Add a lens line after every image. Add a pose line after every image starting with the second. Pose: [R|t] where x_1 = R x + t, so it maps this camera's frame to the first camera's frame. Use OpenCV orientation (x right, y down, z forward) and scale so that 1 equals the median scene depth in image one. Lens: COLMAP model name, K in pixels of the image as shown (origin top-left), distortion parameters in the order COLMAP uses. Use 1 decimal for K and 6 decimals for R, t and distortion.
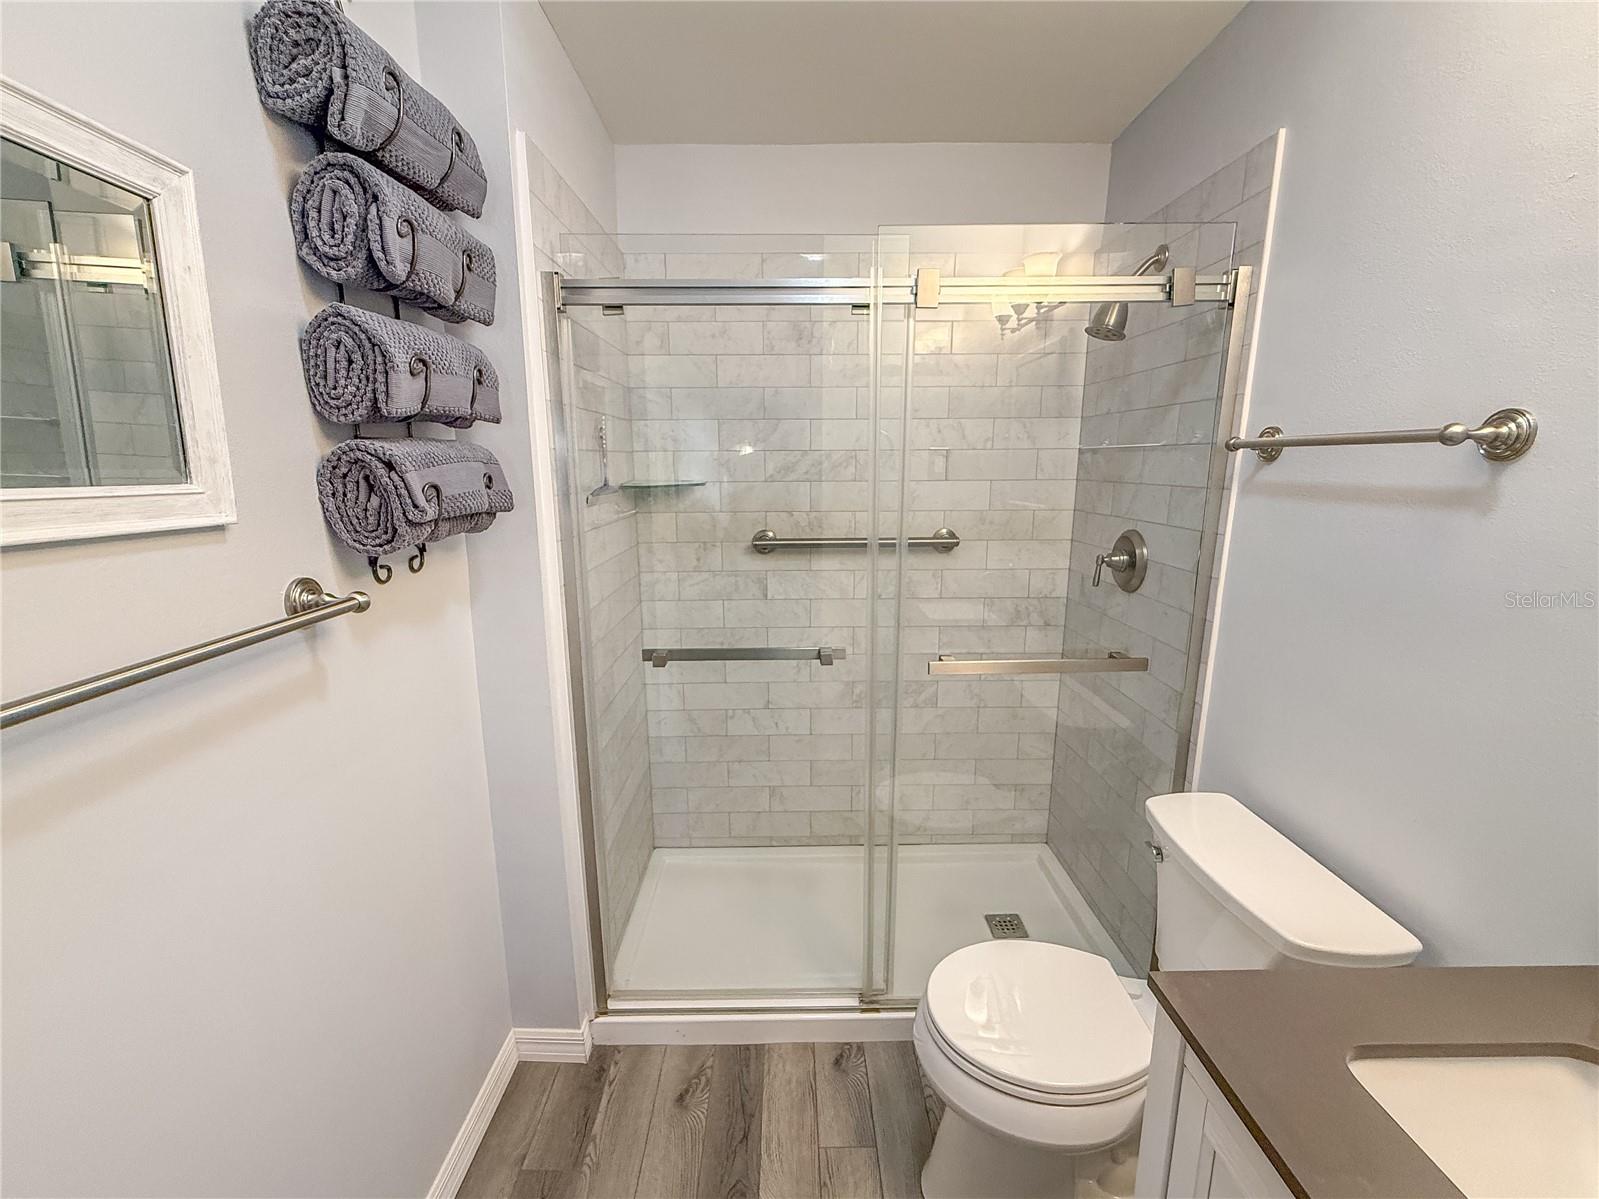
lens RADIAL K [[669.6, 0, 795.4], [0, 669.6, 599.9], [0, 0, 1]] dist [0.000903, 0.000112]
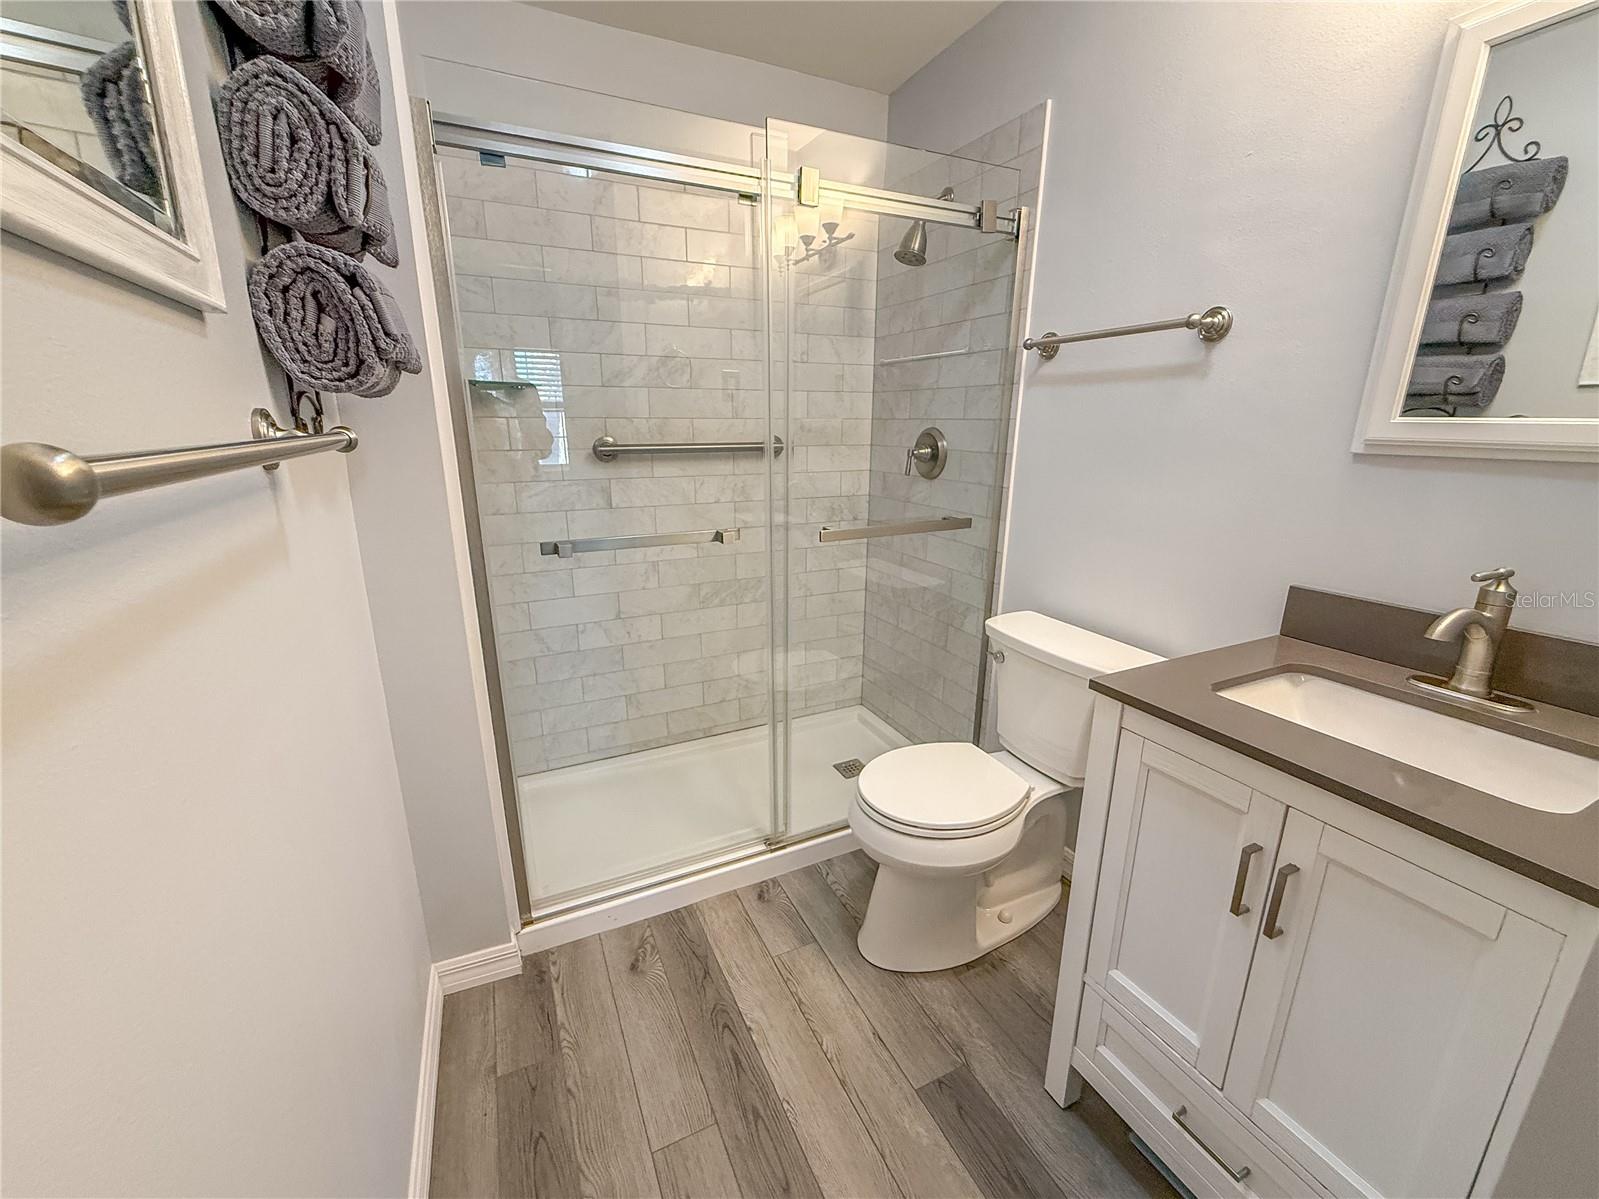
lens RADIAL K [[647.3, 0, 794.2], [0, 647.3, 600.8], [0, 0, 1]] dist [0.001100, 0.000188]
pose [[0.906672, -0.105582, 0.408409, -0.320593], [0.077729, 0.993408, 0.084256, 0.119074], [-0.414613, -0.044647, 0.908902, 0.003178]]
